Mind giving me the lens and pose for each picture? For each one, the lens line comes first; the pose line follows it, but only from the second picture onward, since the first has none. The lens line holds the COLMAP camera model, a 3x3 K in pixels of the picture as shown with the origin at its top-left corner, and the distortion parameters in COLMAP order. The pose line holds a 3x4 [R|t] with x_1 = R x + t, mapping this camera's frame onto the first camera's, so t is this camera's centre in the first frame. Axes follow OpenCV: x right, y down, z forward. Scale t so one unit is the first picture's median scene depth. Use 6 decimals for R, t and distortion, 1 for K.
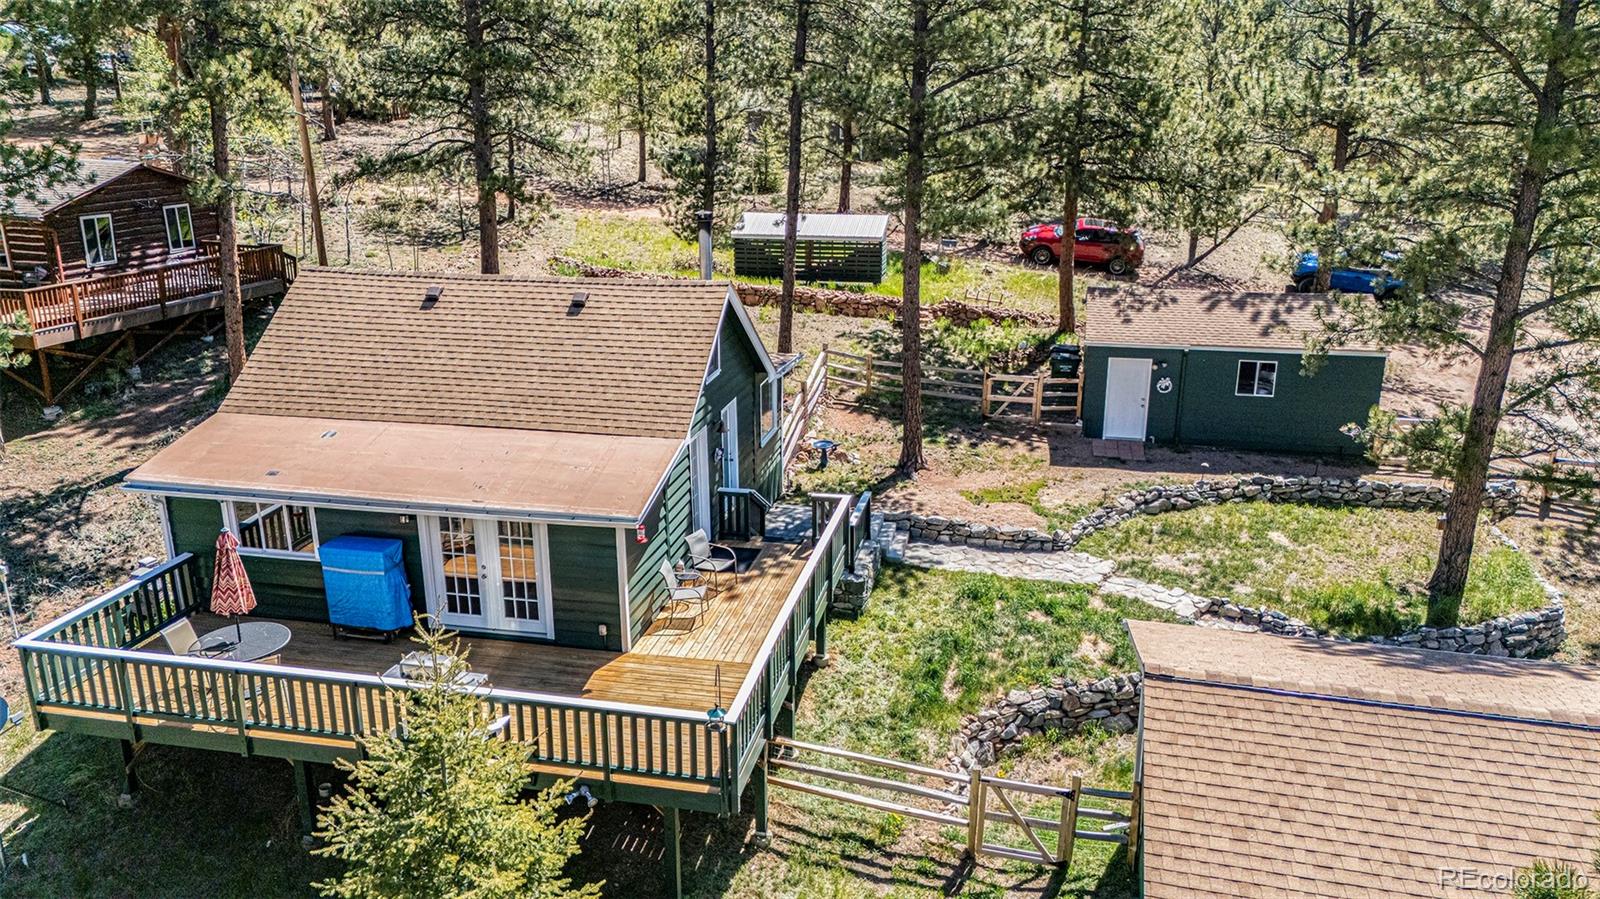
lens RADIAL K [[1147.5, 0, 805.7], [0, 1147.5, 449.5], [0, 0, 1]] dist [0.047654, -0.025934]
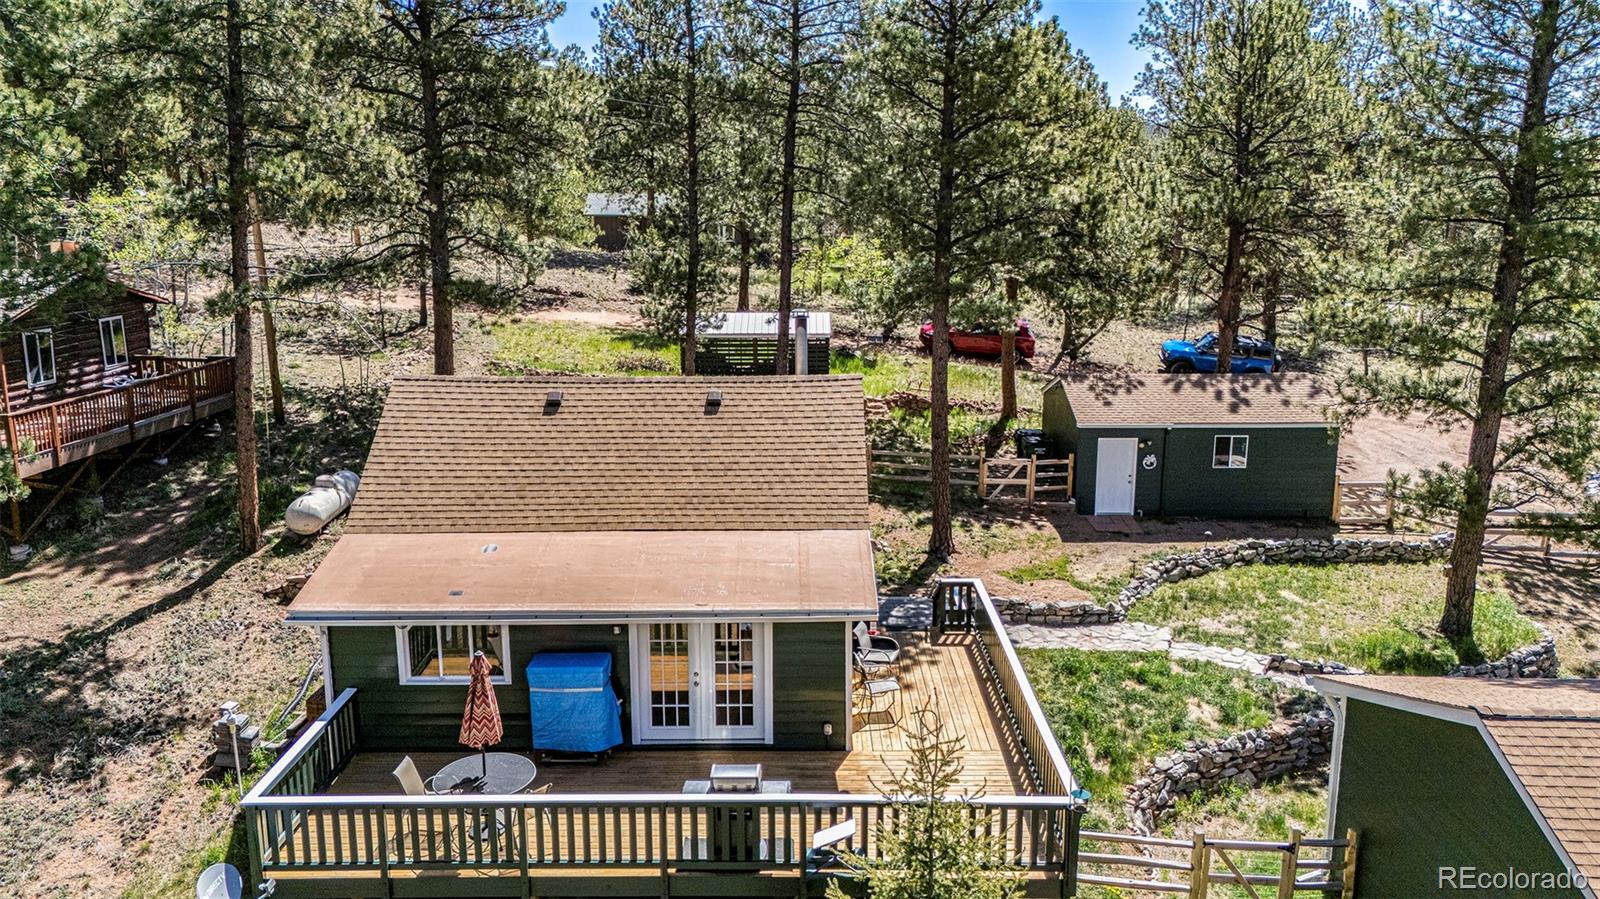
lens RADIAL K [[1147.5, 0, 807.3], [0, 1147.5, 445.0], [0, 0, 1]] dist [0.047654, -0.025934]
pose [[0.979176, -0.043902, 0.198211, -0.274738], [0.061297, 0.994705, -0.082492, -0.002883], [-0.193540, 0.092924, 0.976682, 0.017210]]
